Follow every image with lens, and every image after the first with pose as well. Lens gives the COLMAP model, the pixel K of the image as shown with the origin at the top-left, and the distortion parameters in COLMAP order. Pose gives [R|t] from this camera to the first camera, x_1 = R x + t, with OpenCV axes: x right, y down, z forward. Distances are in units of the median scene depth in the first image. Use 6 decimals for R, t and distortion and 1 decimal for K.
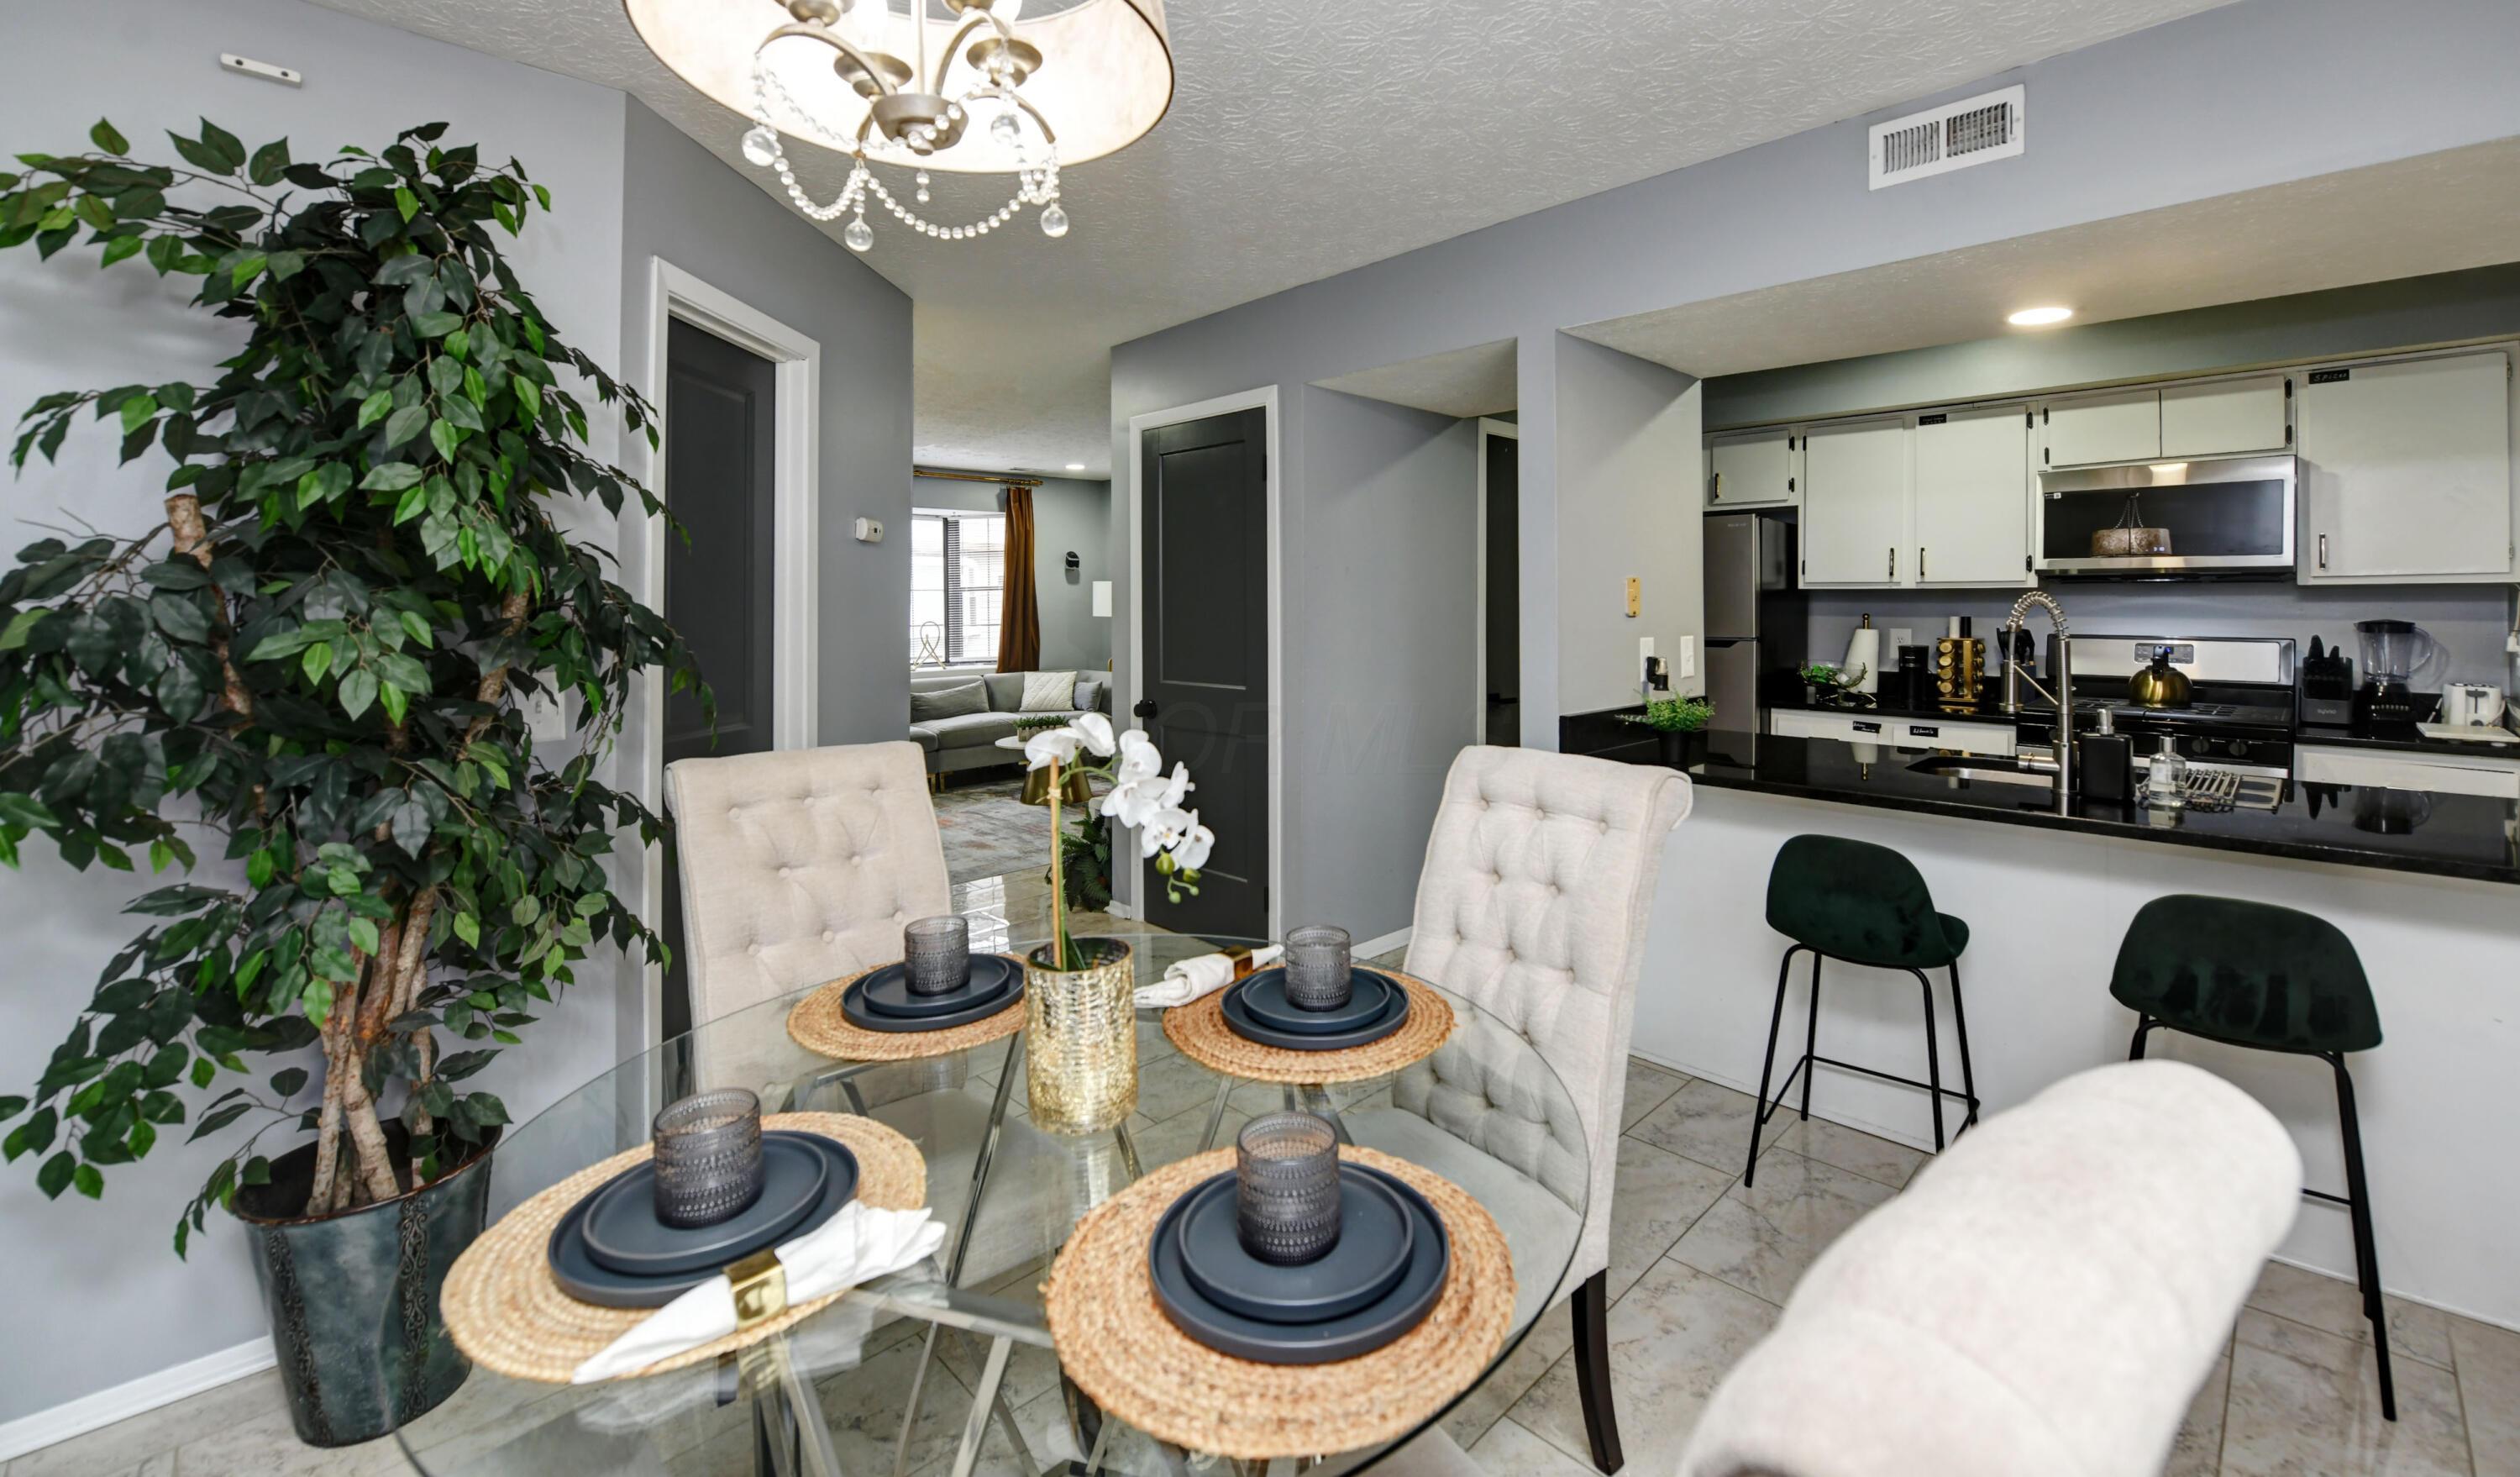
lens RADIAL K [[1034.2, 0, 1270.8], [0, 1034.2, 639.0], [0, 0, 1]] dist [-0.016789, -0.000775]
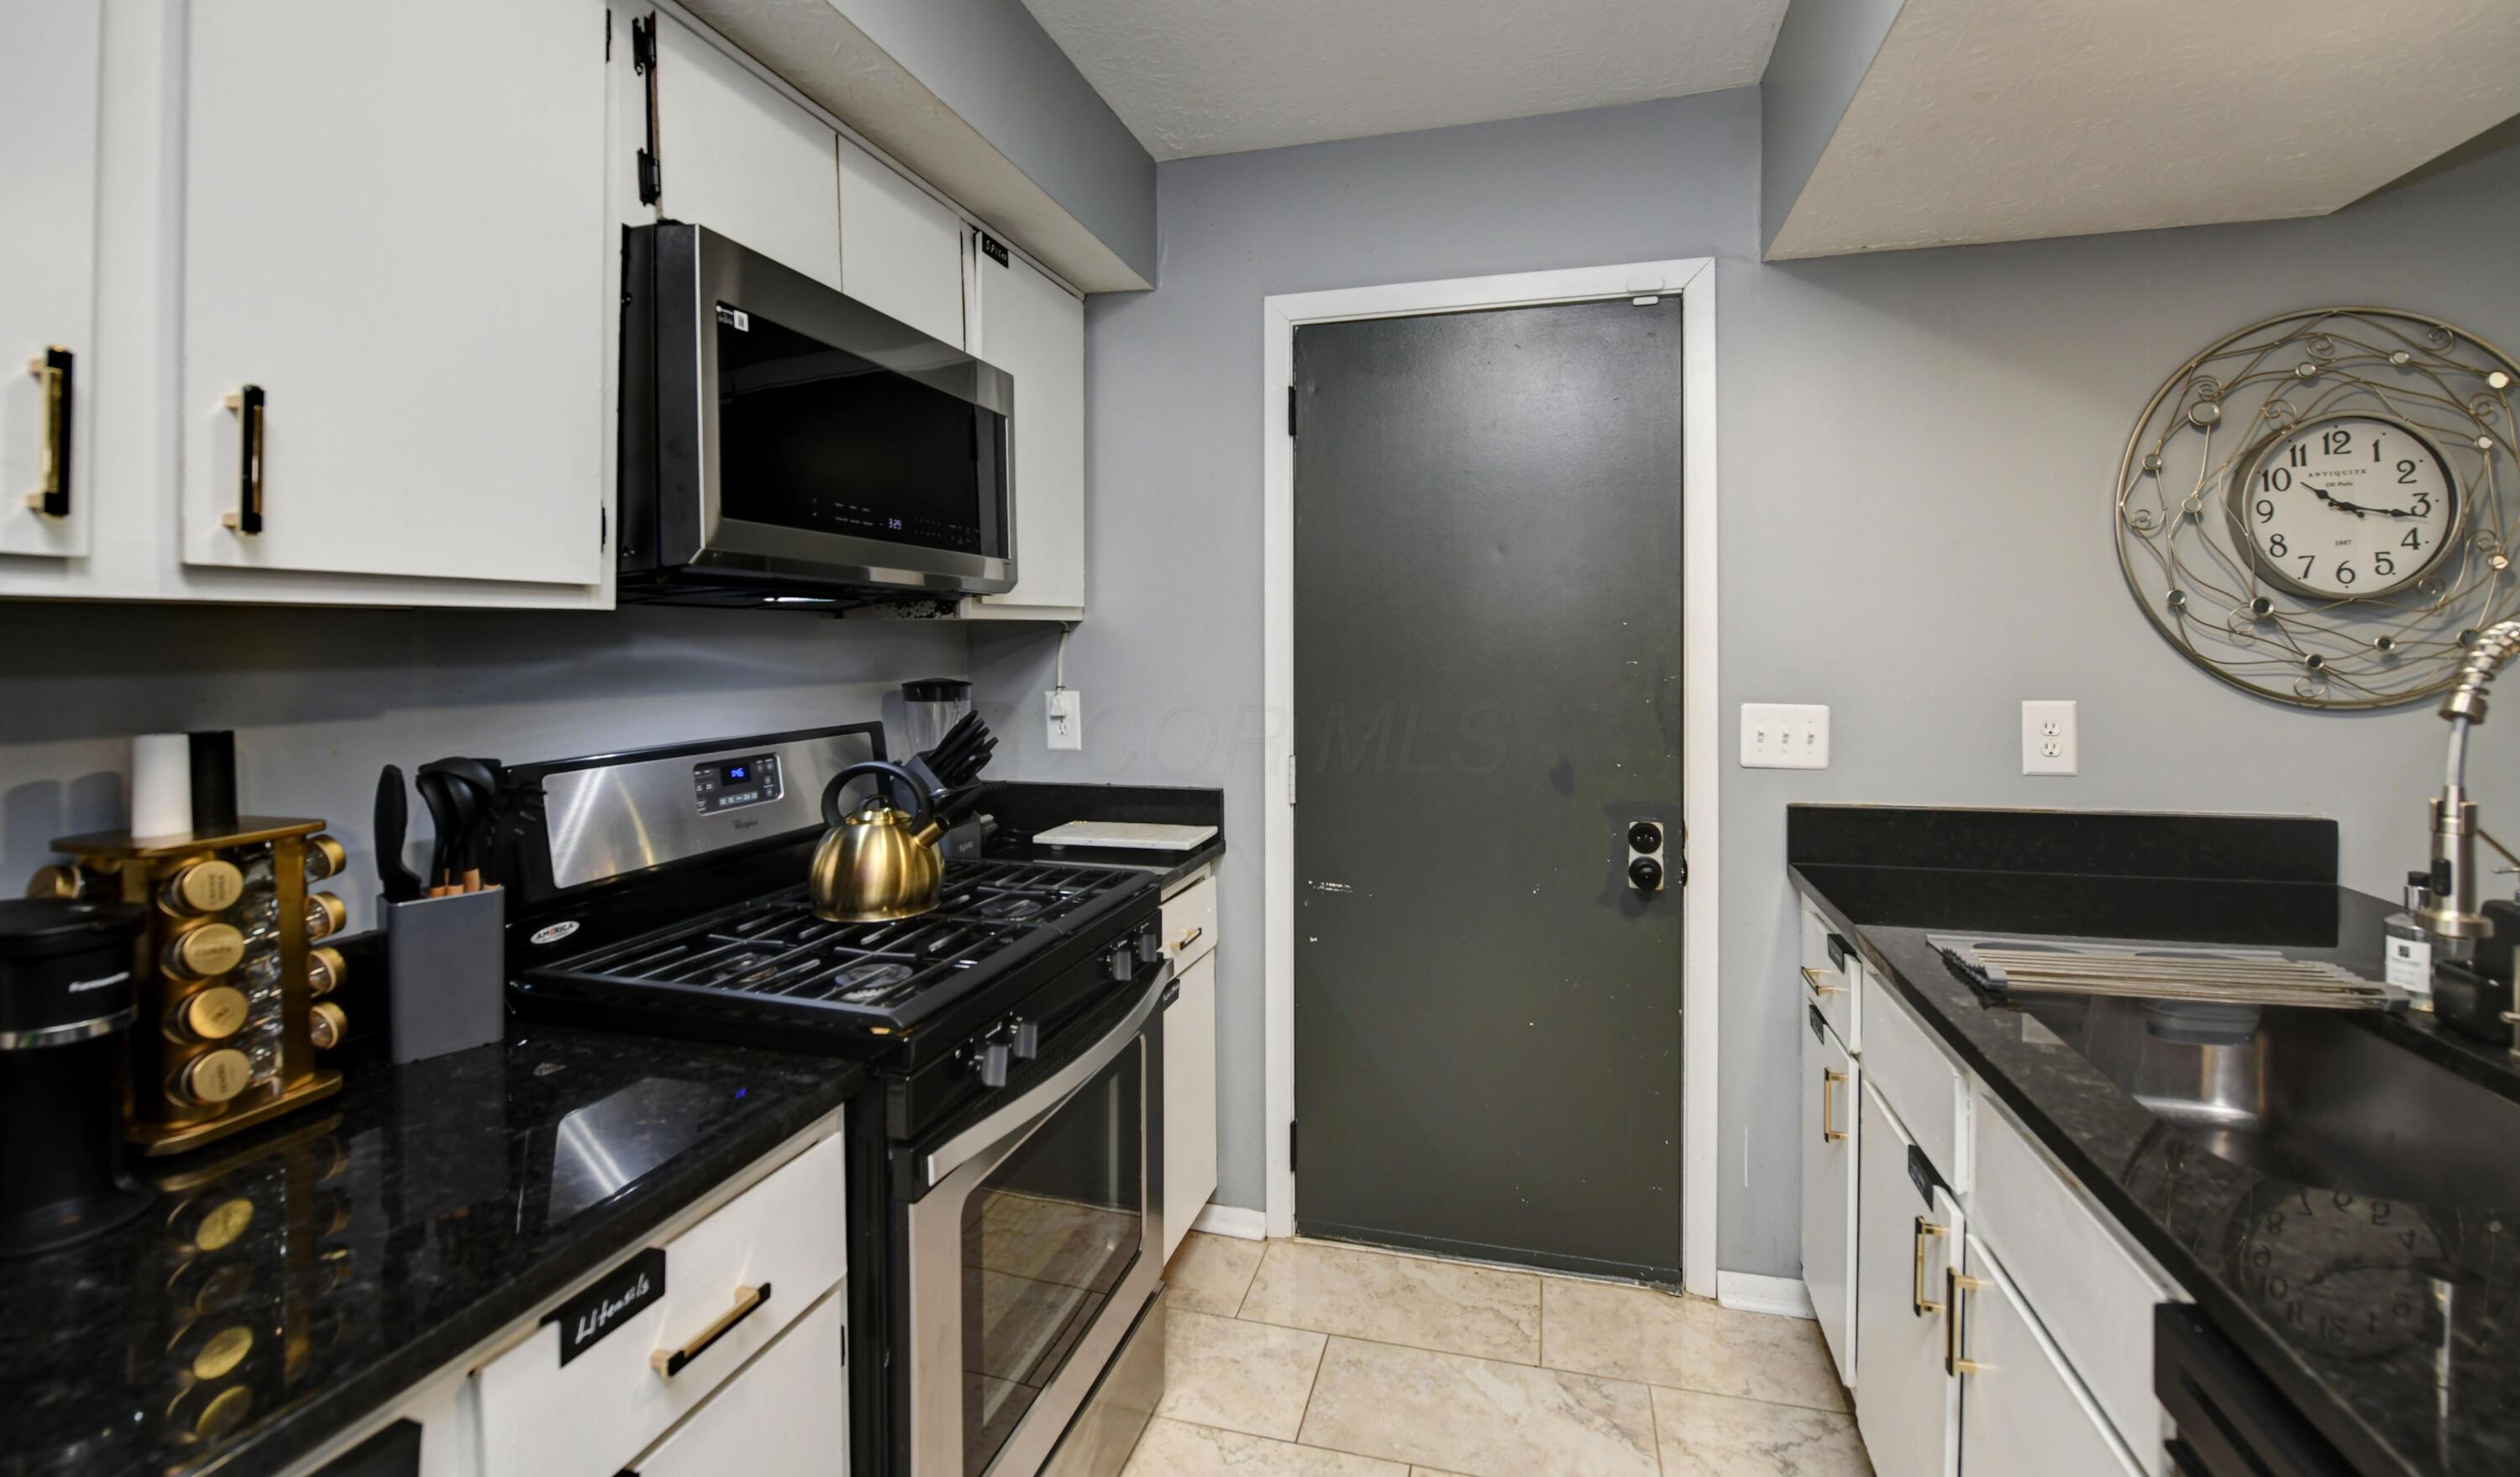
lens RADIAL K [[1092.8, 0, 1269.9], [0, 1092.8, 636.6], [0, 0, 1]] dist [-0.001455, -0.000234]
pose [[-0.515977, 0.006311, 0.856579, 0.381955], [0.039573, 0.999081, 0.016476, -0.040380], [-0.855688, 0.042399, -0.515752, 1.001271]]
